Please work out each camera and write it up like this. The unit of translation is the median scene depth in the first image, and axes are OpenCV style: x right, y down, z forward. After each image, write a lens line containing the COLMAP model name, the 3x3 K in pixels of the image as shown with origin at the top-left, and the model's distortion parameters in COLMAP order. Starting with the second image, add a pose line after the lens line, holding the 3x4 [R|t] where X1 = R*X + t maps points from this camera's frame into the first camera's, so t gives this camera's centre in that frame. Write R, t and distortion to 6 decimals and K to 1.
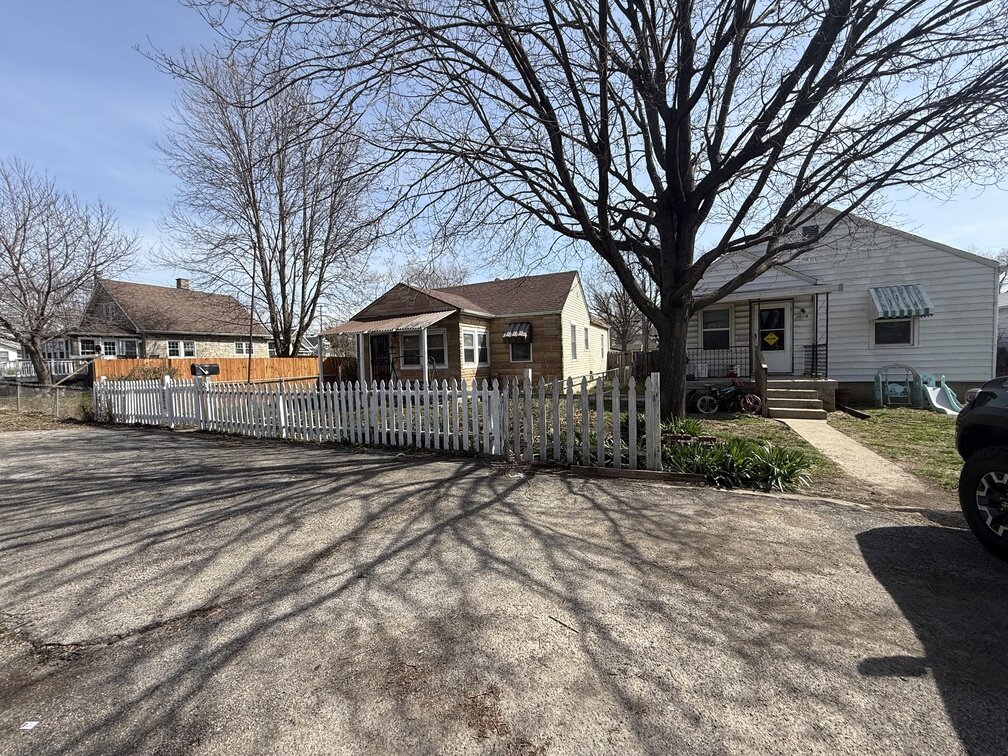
lens RADIAL K [[399.3, 0, 504.0], [0, 399.3, 378.0], [0, 0, 1]] dist [0.000065, -0.000133]
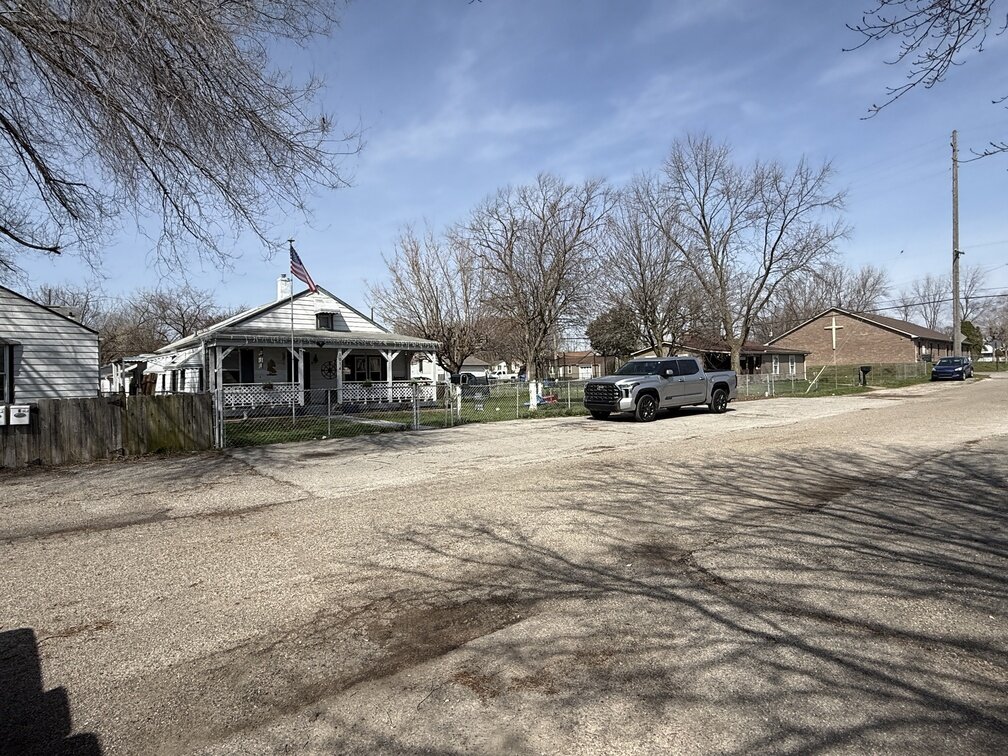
lens RADIAL K [[553.4, 0, 504.0], [0, 553.4, 378.0], [0, 0, 1]] dist [0.000324, -0.000120]
pose [[-0.432935, 0.039414, -0.900563, 0.825929], [-0.005538, 0.998909, 0.046380, -0.080850], [0.901408, 0.025067, -0.432244, 0.930167]]
